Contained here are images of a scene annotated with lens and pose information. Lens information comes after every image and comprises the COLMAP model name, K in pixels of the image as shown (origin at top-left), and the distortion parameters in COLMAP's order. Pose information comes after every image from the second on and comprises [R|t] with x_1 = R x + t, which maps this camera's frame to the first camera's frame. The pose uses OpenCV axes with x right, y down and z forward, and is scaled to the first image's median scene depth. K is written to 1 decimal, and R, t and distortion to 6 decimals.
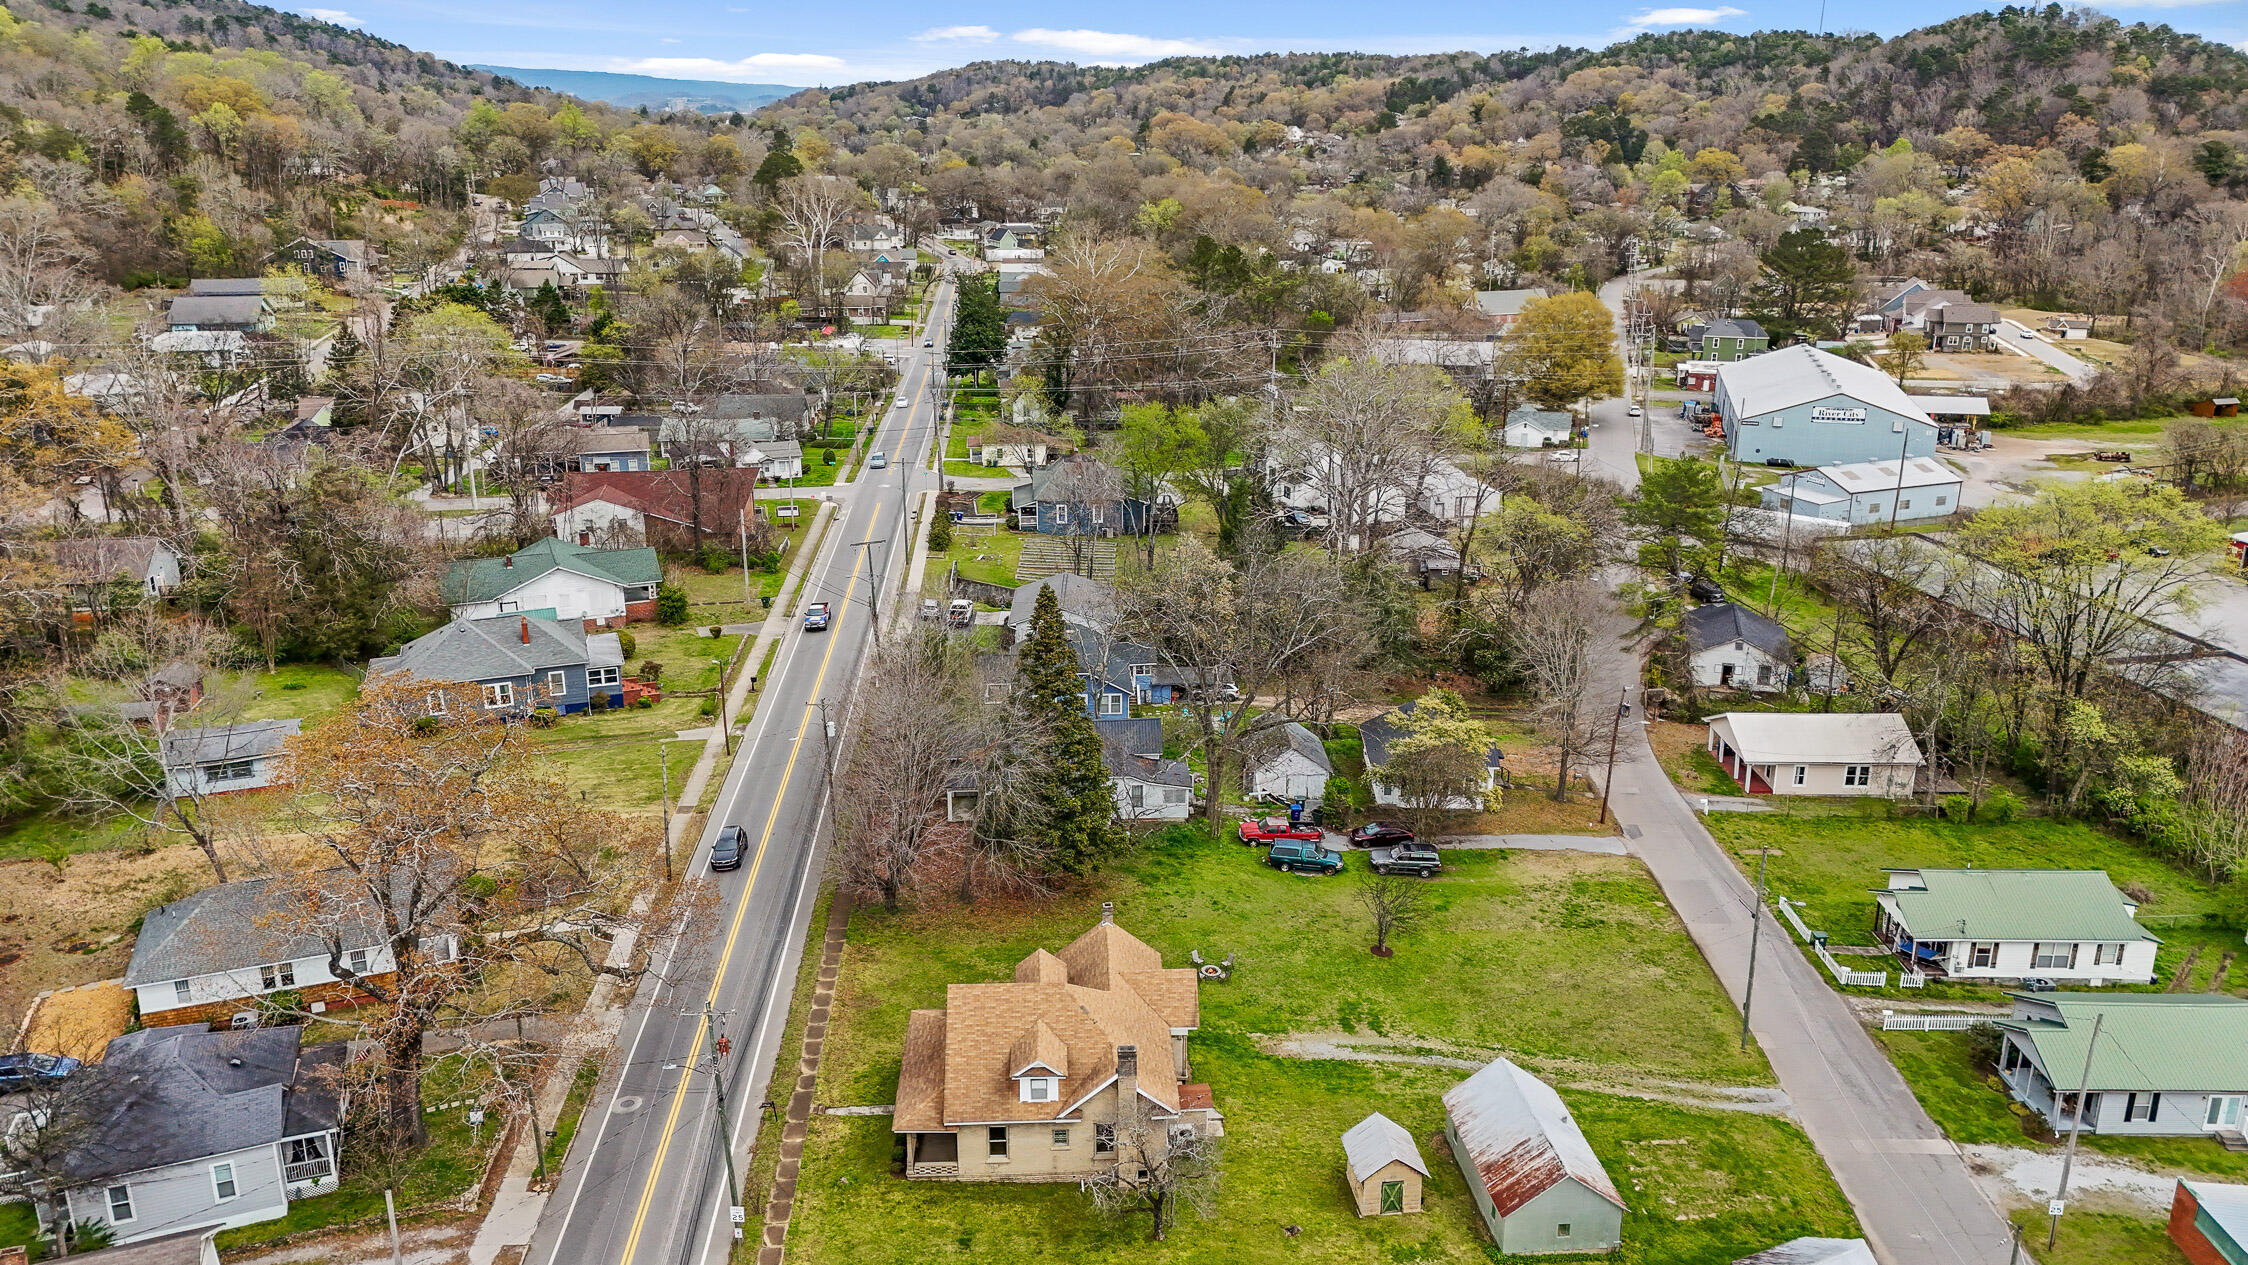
lens RADIAL K [[1585.9, 0, 1124.0], [0, 1585.9, 632.5], [0, 0, 1]] dist [0.088412, -0.105987]
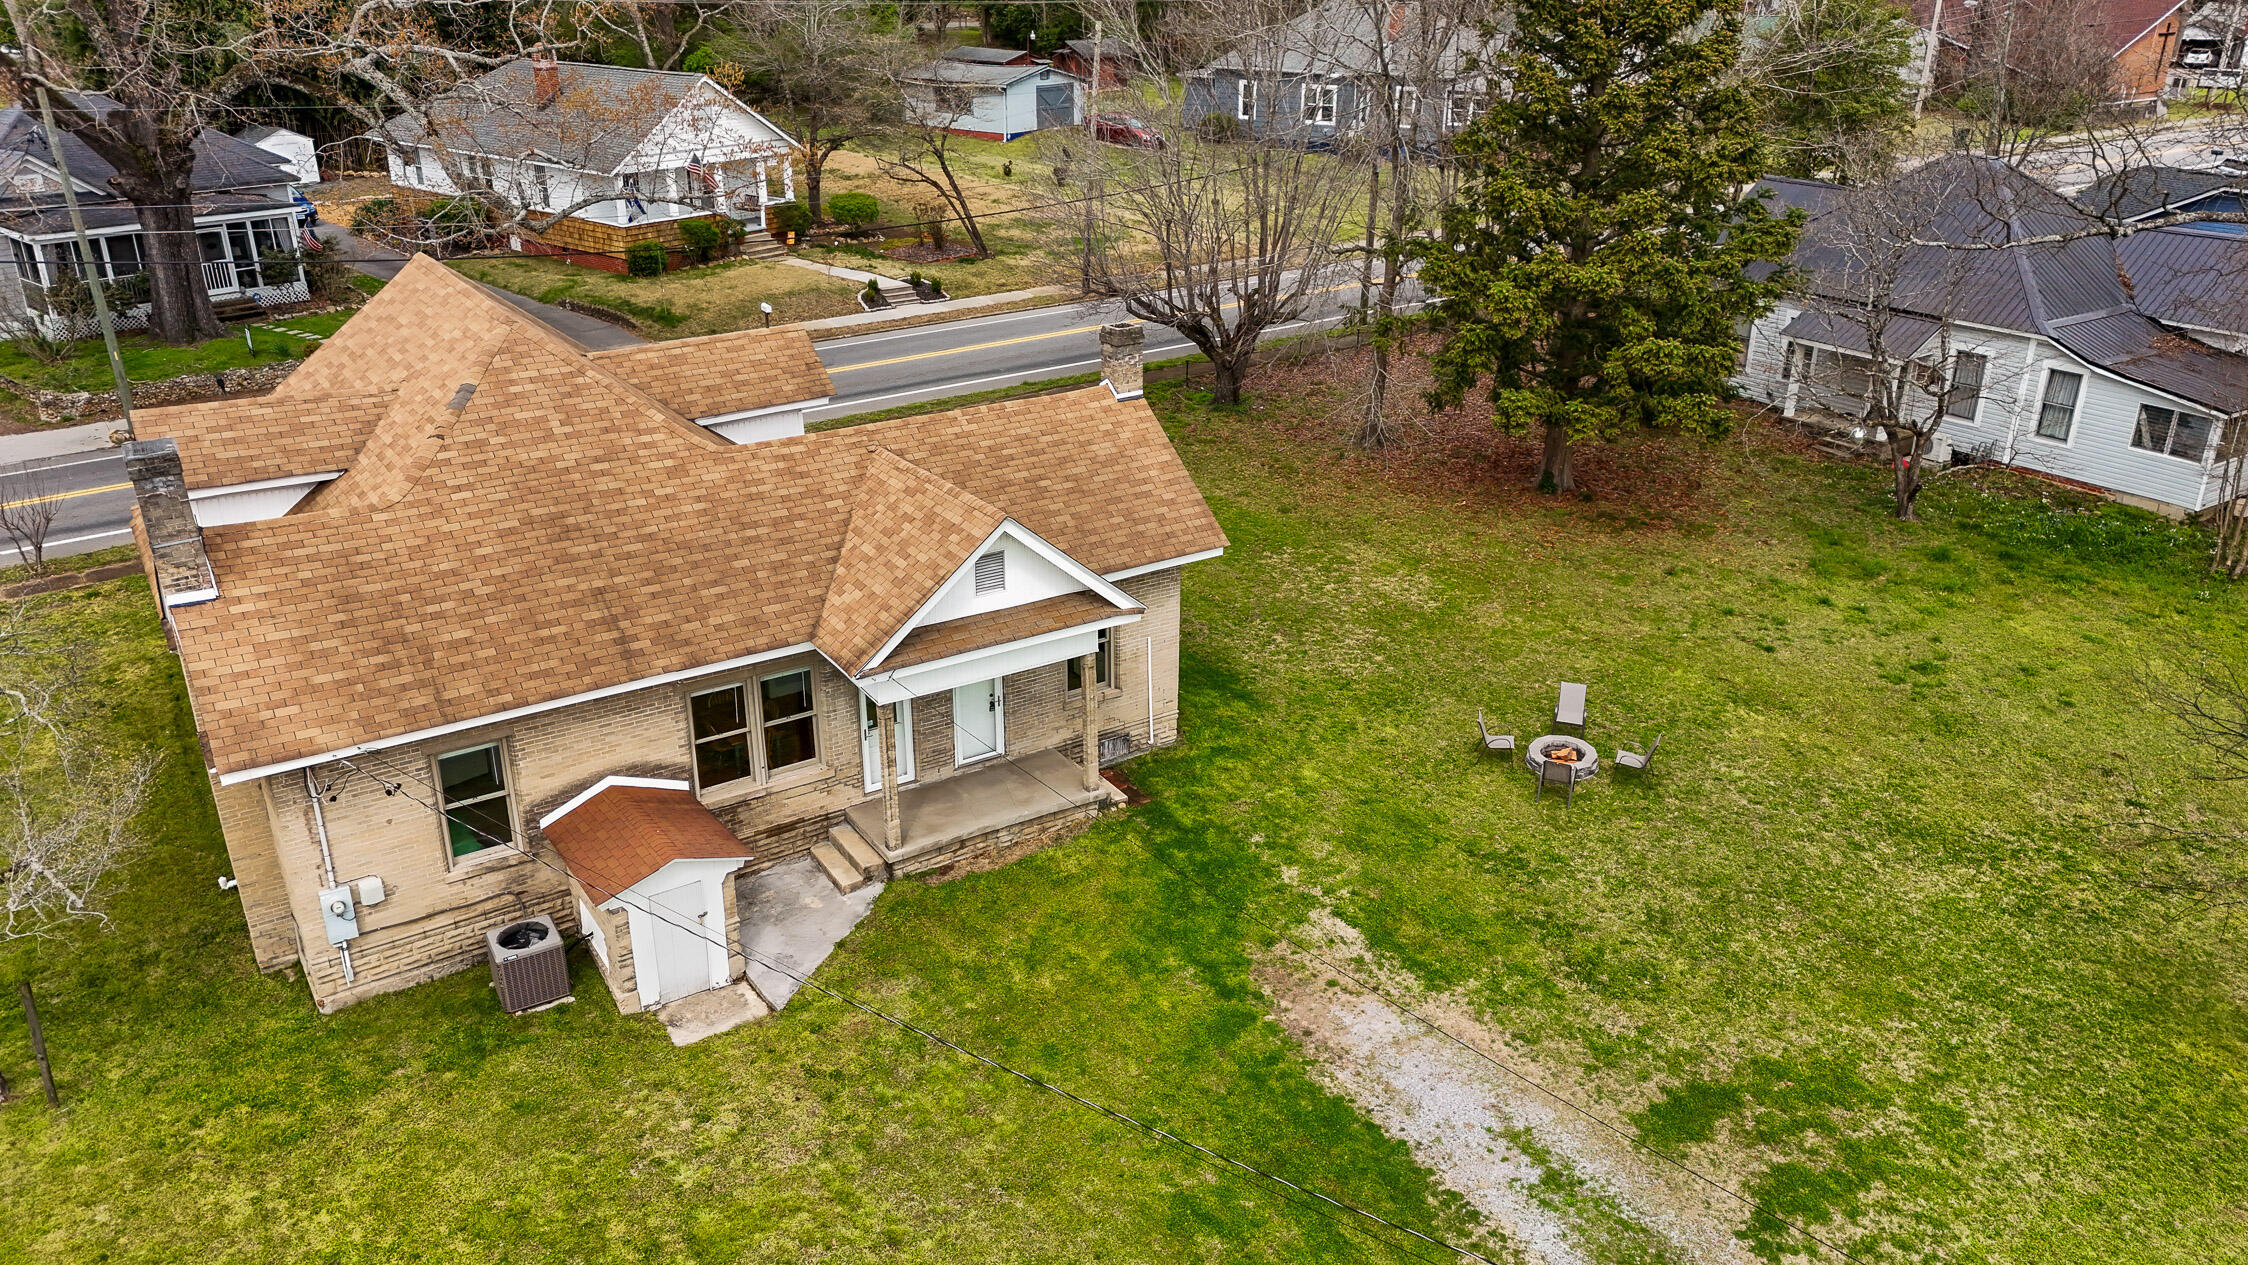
lens RADIAL K [[1647.4, 0, 1124.0], [0, 1647.4, 632.5], [0, 0, 1]] dist [0.076804, -0.121251]
pose [[0.513075, 0.341234, -0.787599, 0.281091], [-0.265143, 0.935713, 0.232680, 0.161747], [0.816366, 0.089444, 0.570567, 0.862130]]
